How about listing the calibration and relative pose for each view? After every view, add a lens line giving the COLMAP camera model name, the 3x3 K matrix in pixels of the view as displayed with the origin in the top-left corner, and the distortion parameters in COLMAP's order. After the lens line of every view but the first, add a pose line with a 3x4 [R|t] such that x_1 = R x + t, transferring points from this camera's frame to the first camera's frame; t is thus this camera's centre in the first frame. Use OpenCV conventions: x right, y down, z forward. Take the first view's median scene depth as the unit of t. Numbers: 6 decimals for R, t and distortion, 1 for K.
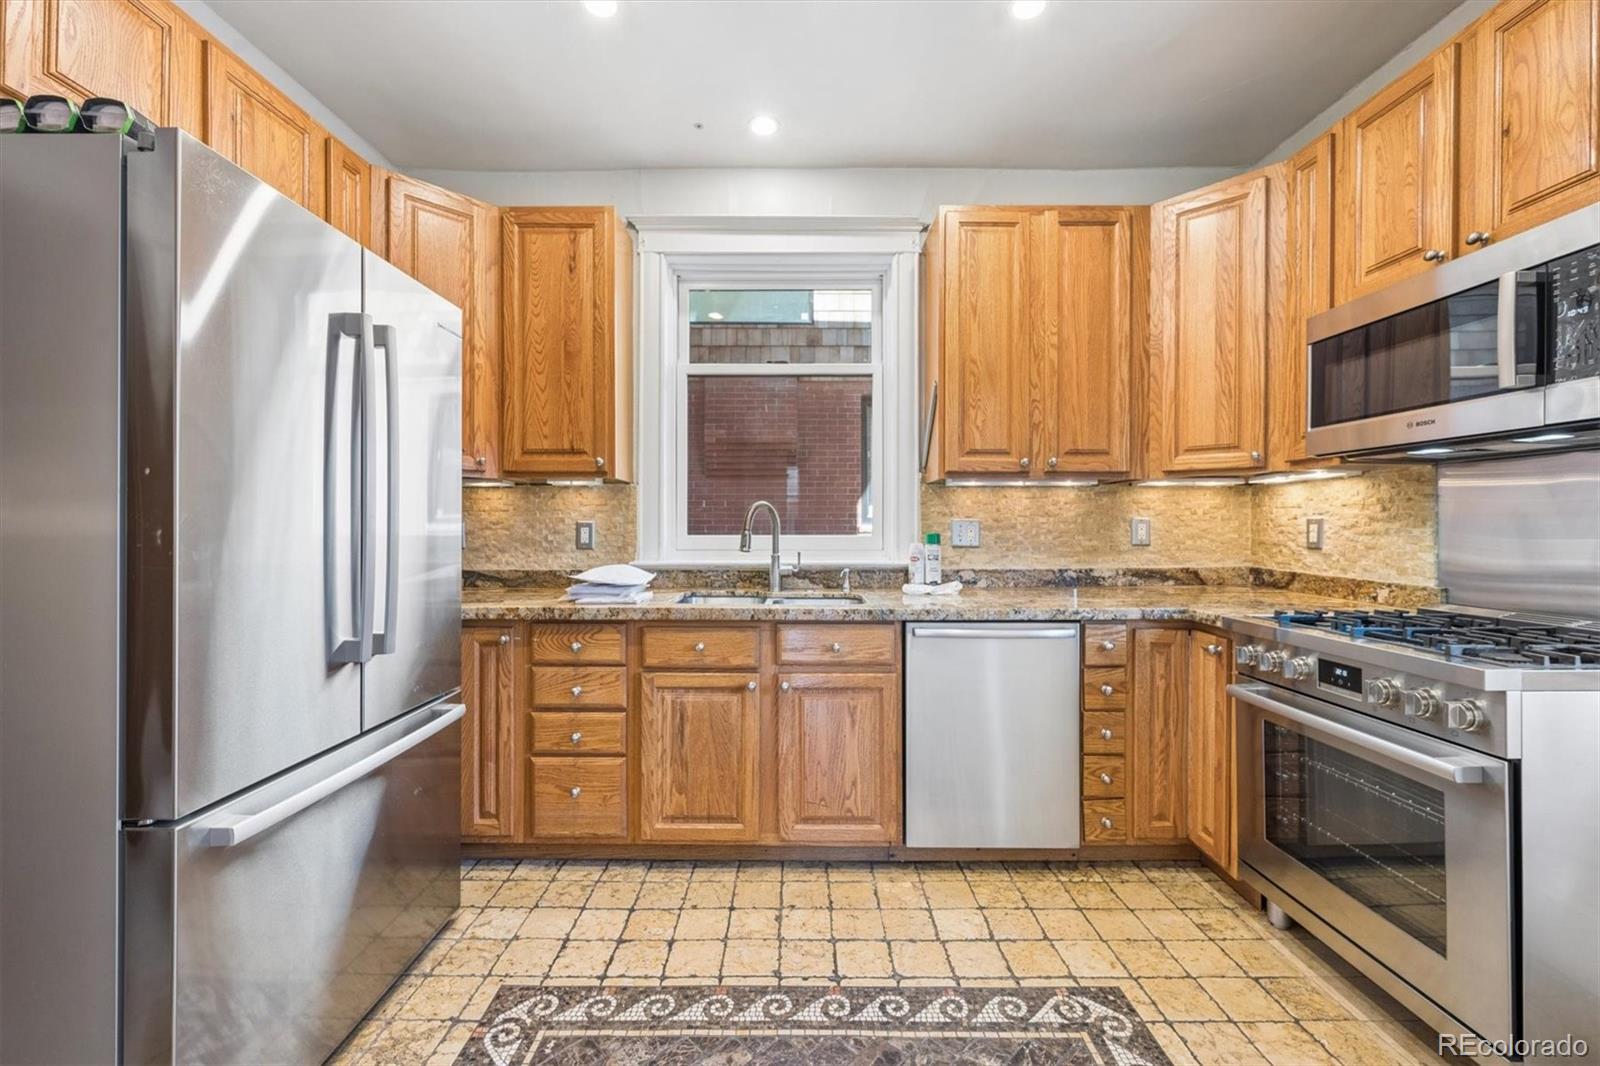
lens RADIAL K [[635.3, 0, 788.3], [0, 635.3, 528.6], [0, 0, 1]] dist [0.001153, -0.000283]
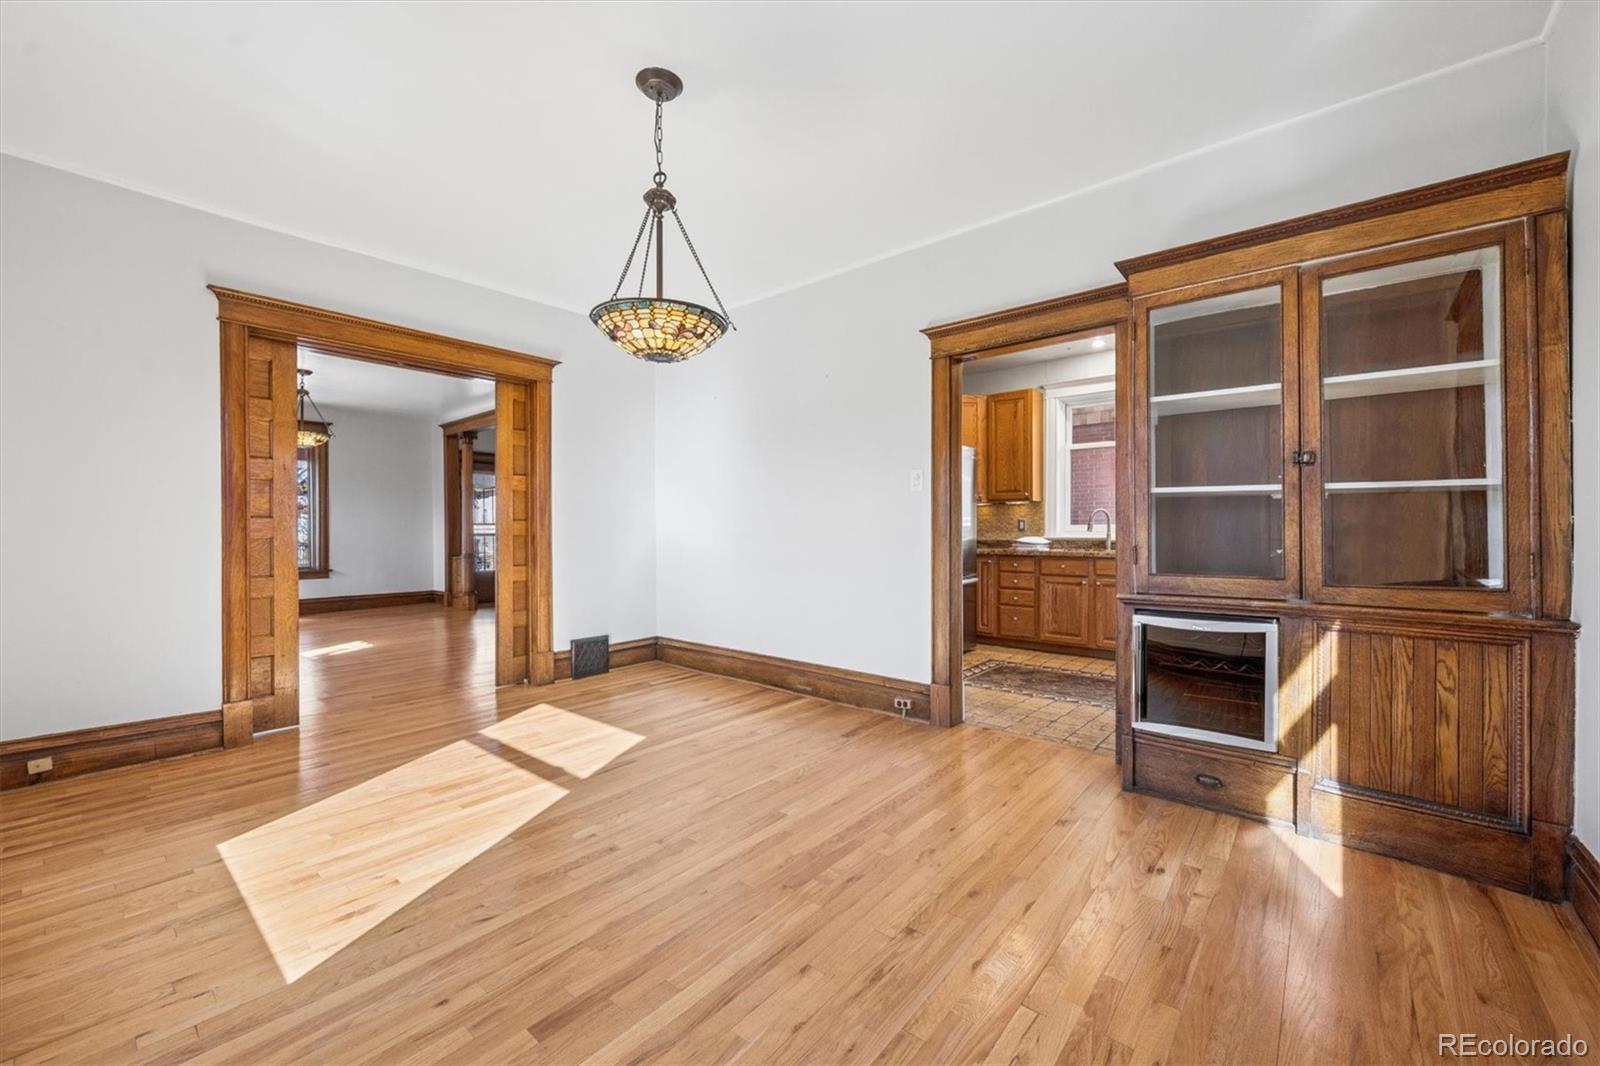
lens RADIAL K [[635.3, 0, 801.7], [0, 635.3, 534.8], [0, 0, 1]] dist [0.001153, -0.000283]
pose [[0.776183, 0.001281, -0.630507, 0.658391], [0.000748, 0.999995, 0.002953, 0.048175], [0.630508, -0.002764, 0.776178, -1.656186]]
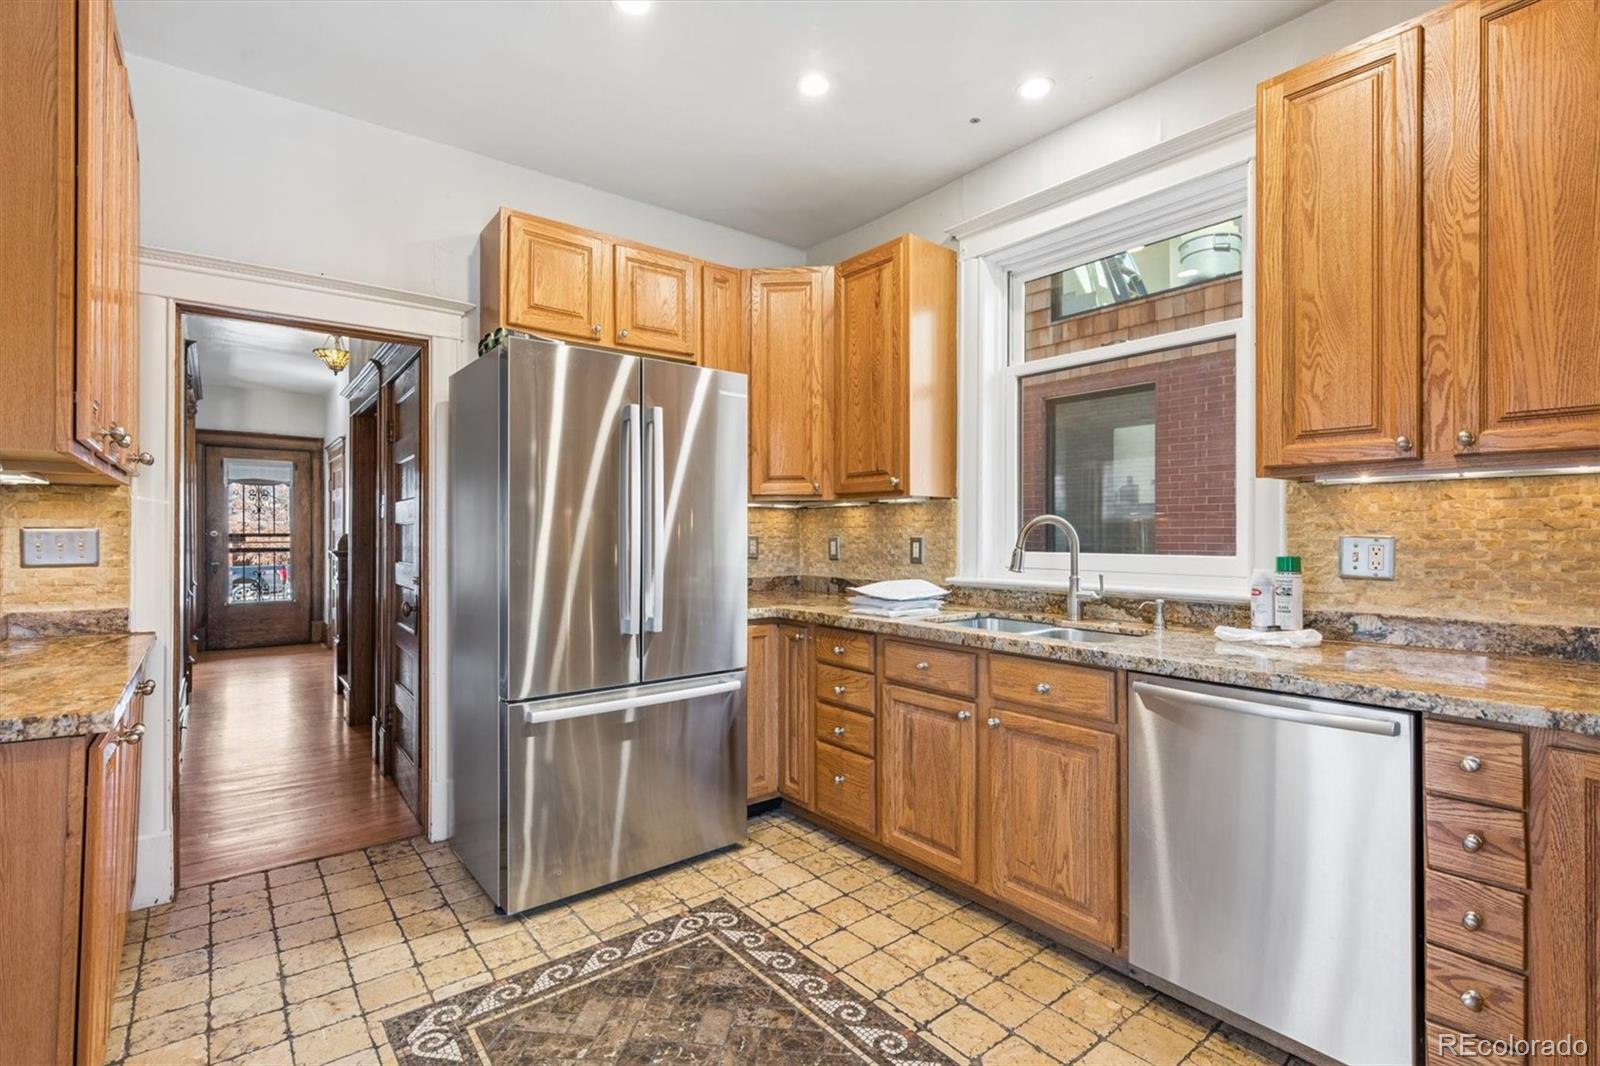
lens RADIAL K [[719.7, 0, 817.6], [0, 719.7, 535.2], [0, 0, 1]] dist [0.001625, 0.000144]
pose [[0.651928, 0.001424, -0.758280, 0.600343], [-0.000540, 0.999999, 0.001414, -0.019379], [0.758281, -0.000513, 0.651928, 0.140617]]
